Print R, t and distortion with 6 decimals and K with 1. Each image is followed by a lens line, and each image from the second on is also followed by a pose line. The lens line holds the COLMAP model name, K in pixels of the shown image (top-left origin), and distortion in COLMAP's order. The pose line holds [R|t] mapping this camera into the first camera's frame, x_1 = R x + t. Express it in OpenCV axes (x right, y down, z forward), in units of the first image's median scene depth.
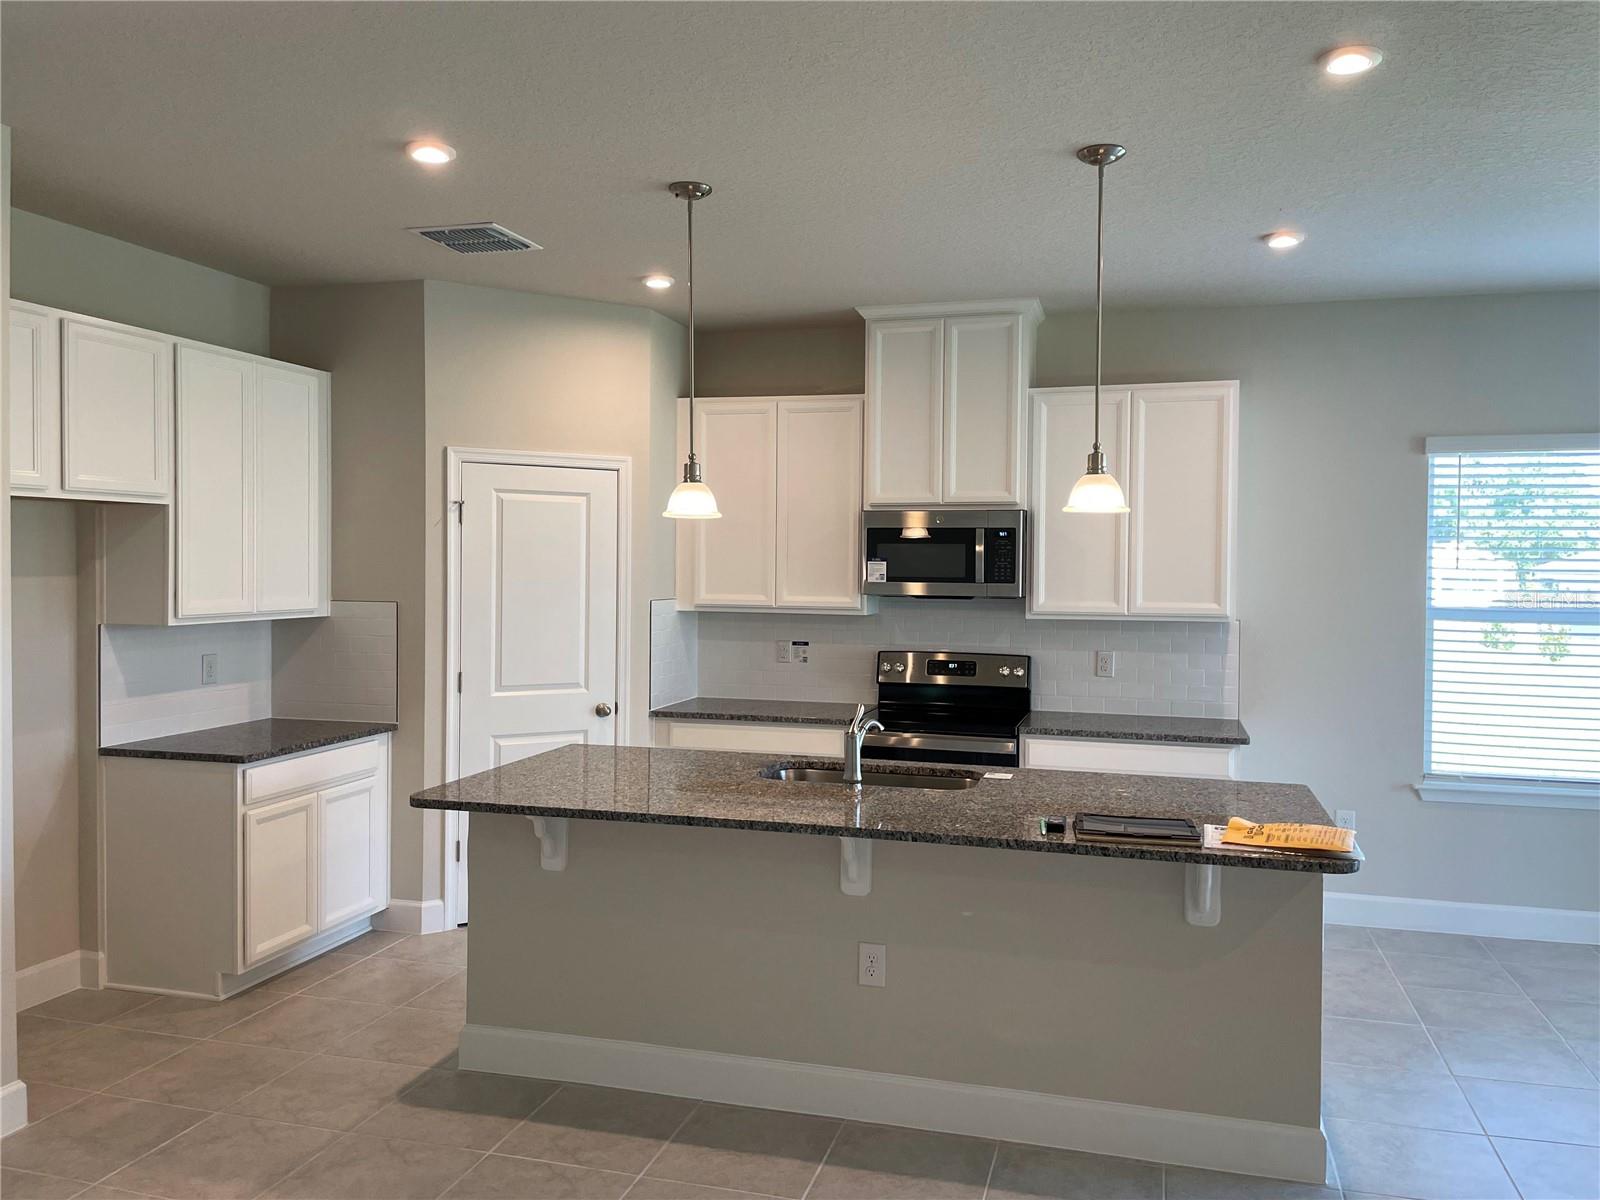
lens RADIAL K [[1203.0, 0, 802.7], [0, 1203.0, 593.4], [0, 0, 1]] dist [0.110715, -0.165977]
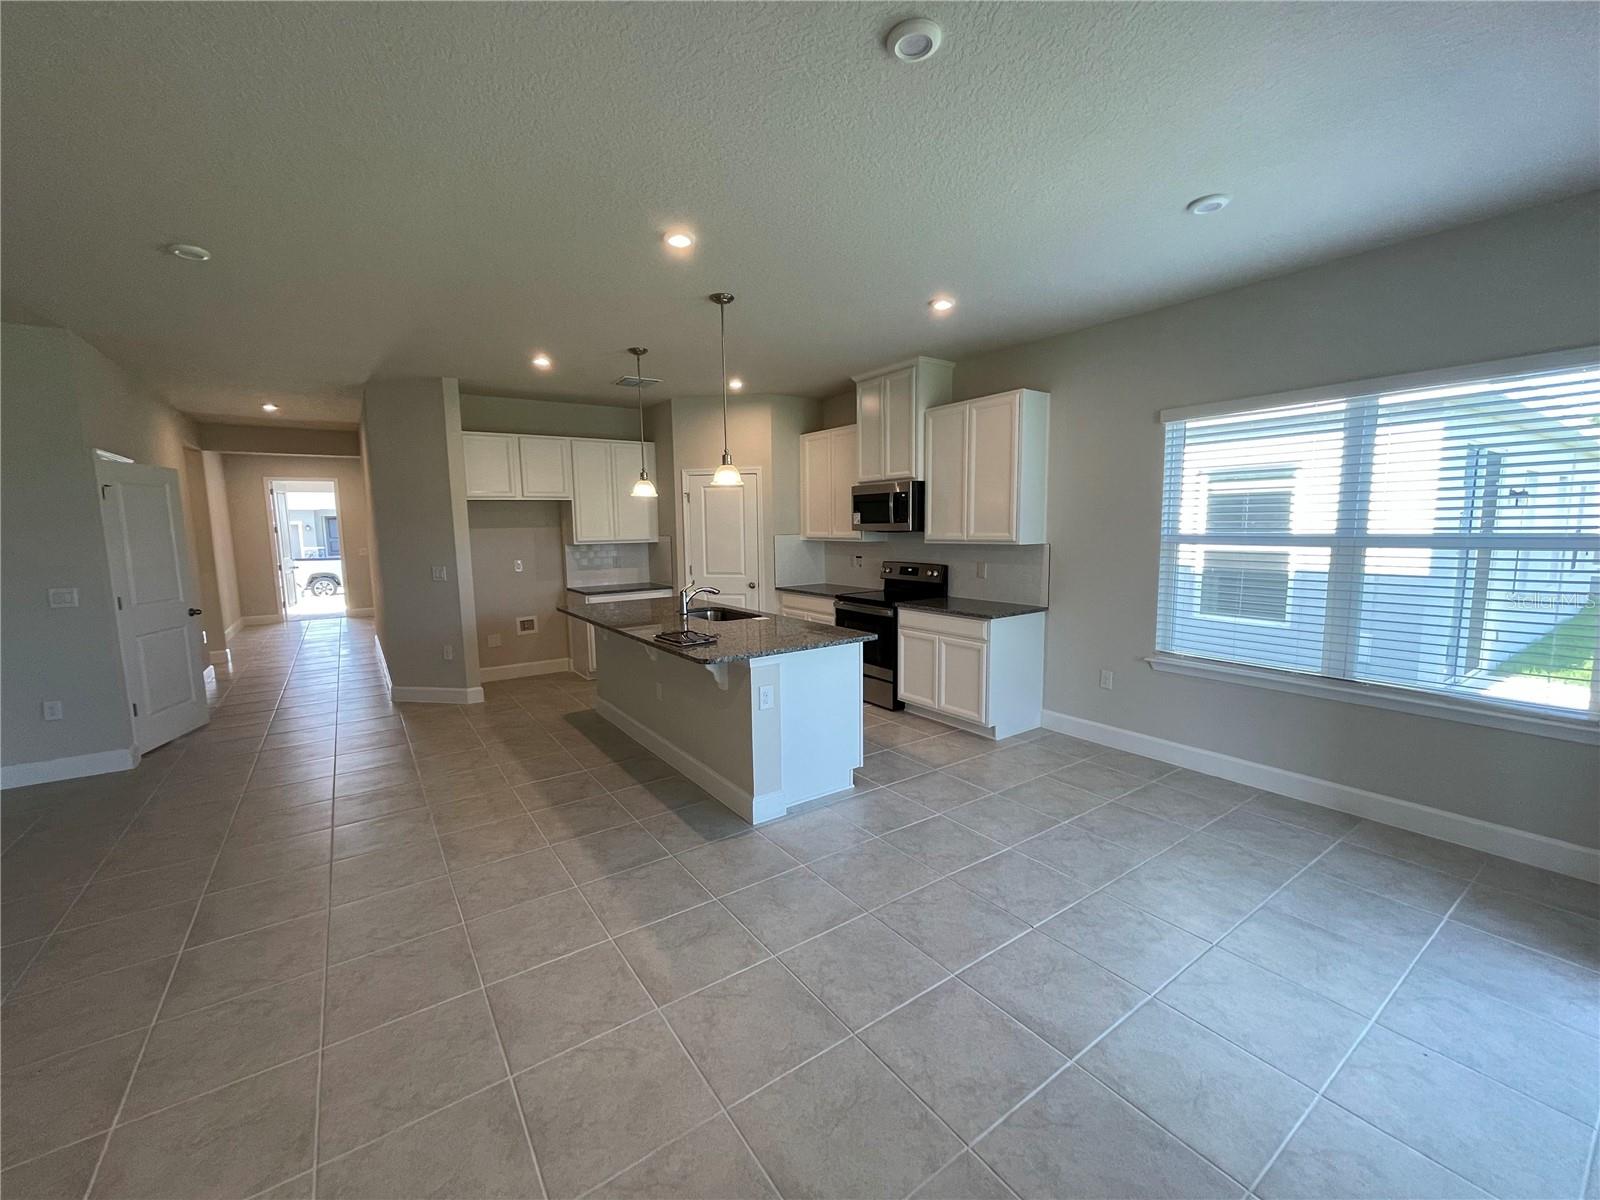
lens RADIAL K [[643.6, 0, 800.0], [0, 643.6, 600.0], [0, 0, 1]] dist [0.012283, 0.000040]
pose [[0.777668, 0.055621, -0.626210, 0.637520], [0.004263, 0.995589, 0.093725, 0.014561], [0.628660, -0.075557, 0.774001, 0.153338]]
